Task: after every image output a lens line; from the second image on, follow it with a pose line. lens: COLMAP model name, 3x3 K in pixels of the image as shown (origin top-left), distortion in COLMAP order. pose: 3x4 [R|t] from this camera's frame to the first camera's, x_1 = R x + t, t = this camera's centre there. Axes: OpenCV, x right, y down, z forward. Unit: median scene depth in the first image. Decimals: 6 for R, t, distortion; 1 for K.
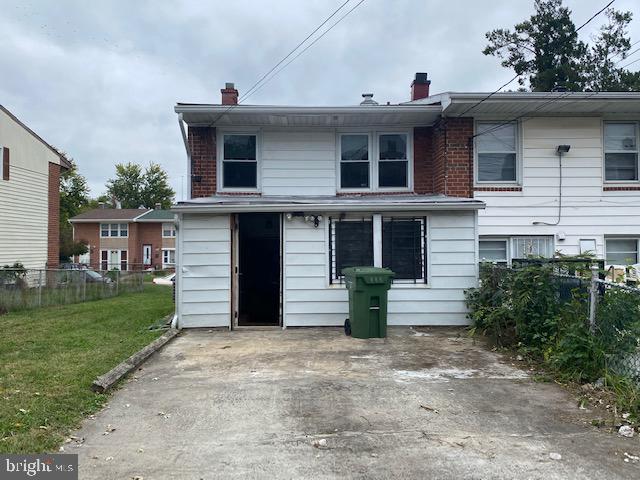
lens RADIAL K [[566.2, 0, 320.0], [0, 566.2, 240.0], [0, 0, 1]] dist [-0.004906, -0.010292]
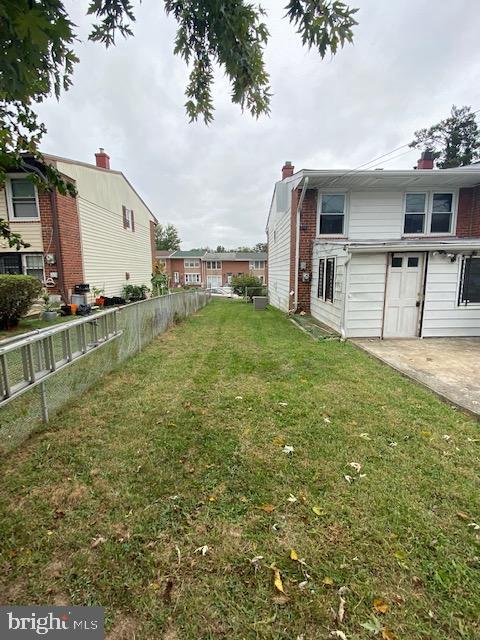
lens RADIAL K [[301.3, 0, 240.0], [0, 301.3, 320.0], [0, 0, 1]] dist [0.001747, -0.014221]
pose [[0.999819, -0.004550, -0.018472, -0.360194], [0.007676, 0.984909, 0.172902, -0.011751], [0.017407, -0.173013, 0.984766, 0.214685]]
